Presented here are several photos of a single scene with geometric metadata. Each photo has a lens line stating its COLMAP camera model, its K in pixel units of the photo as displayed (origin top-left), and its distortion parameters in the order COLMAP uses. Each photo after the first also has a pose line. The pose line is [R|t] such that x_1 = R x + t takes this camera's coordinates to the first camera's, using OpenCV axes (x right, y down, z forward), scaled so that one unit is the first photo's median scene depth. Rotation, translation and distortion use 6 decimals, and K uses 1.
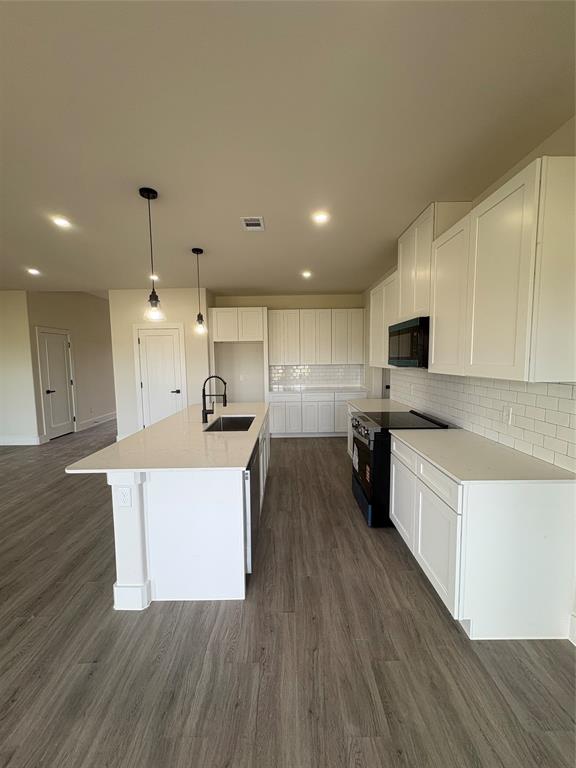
lens RADIAL K [[308.7, 0, 287.0], [0, 308.7, 385.2], [0, 0, 1]] dist [0.001907, 0.000142]
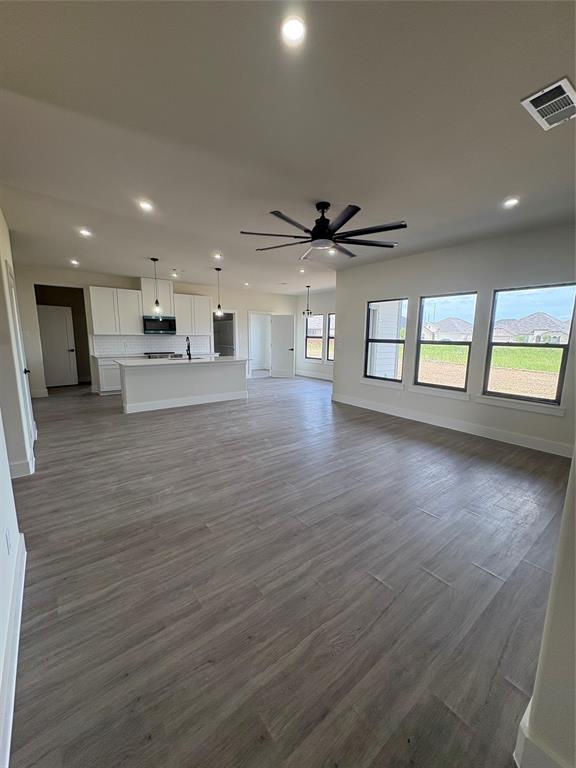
lens RADIAL K [[308.7, 0, 287.0], [0, 308.7, 385.2], [0, 0, 1]] dist [0.001907, 0.000142]
pose [[-0.607681, -0.125675, 0.784174, -2.571417], [0.062685, 0.976729, 0.205111, -0.110560], [-0.791703, 0.173798, -0.585662, 1.904271]]
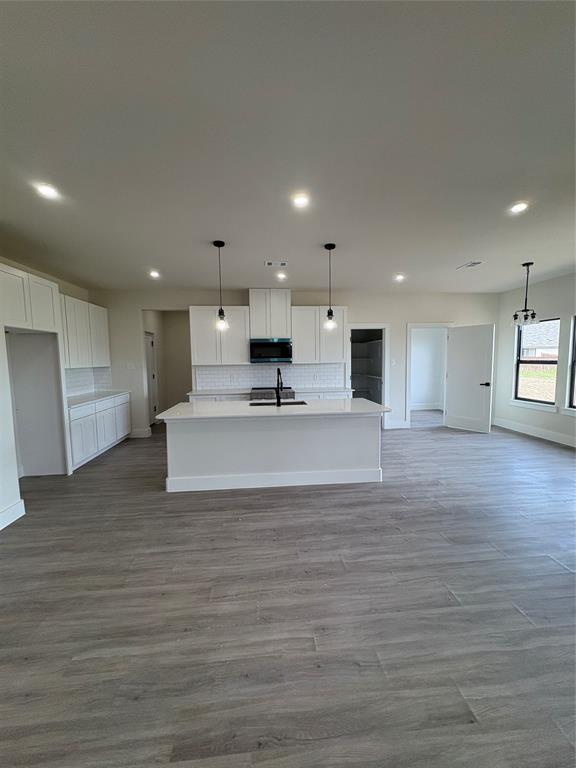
lens RADIAL K [[308.7, 0, 287.0], [0, 308.7, 385.2], [0, 0, 1]] dist [0.001907, 0.000142]
pose [[-0.091043, -0.074535, 0.993054, -1.638714], [0.099390, 0.991536, 0.083533, -0.071999], [-0.990875, 0.106305, -0.082865, 1.154687]]
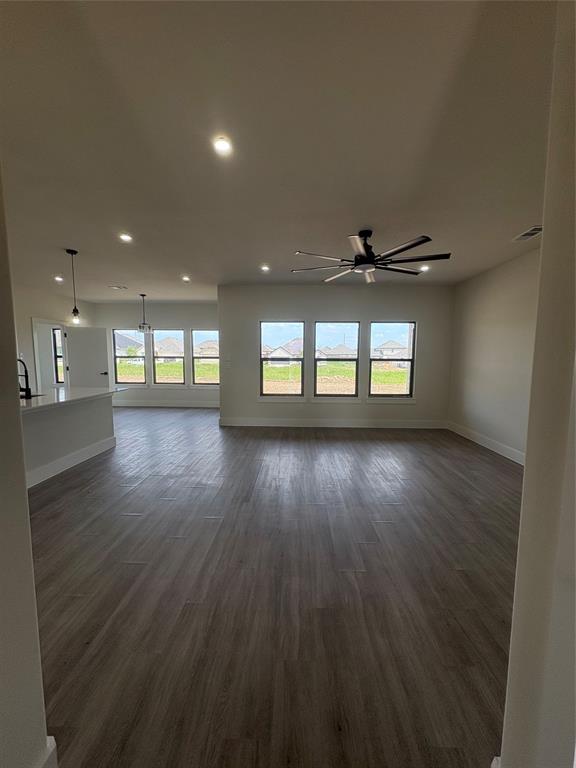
lens RADIAL K [[308.0, 0, 290.0], [0, 308.0, 386.6], [0, 0, 1]] dist [0.001004, 0.000066]
pose [[-0.999348, 0.002869, 0.035999, -1.432517], [0.009617, 0.981986, 0.188711, -0.158044], [-0.034810, 0.188934, -0.981373, 2.317152]]
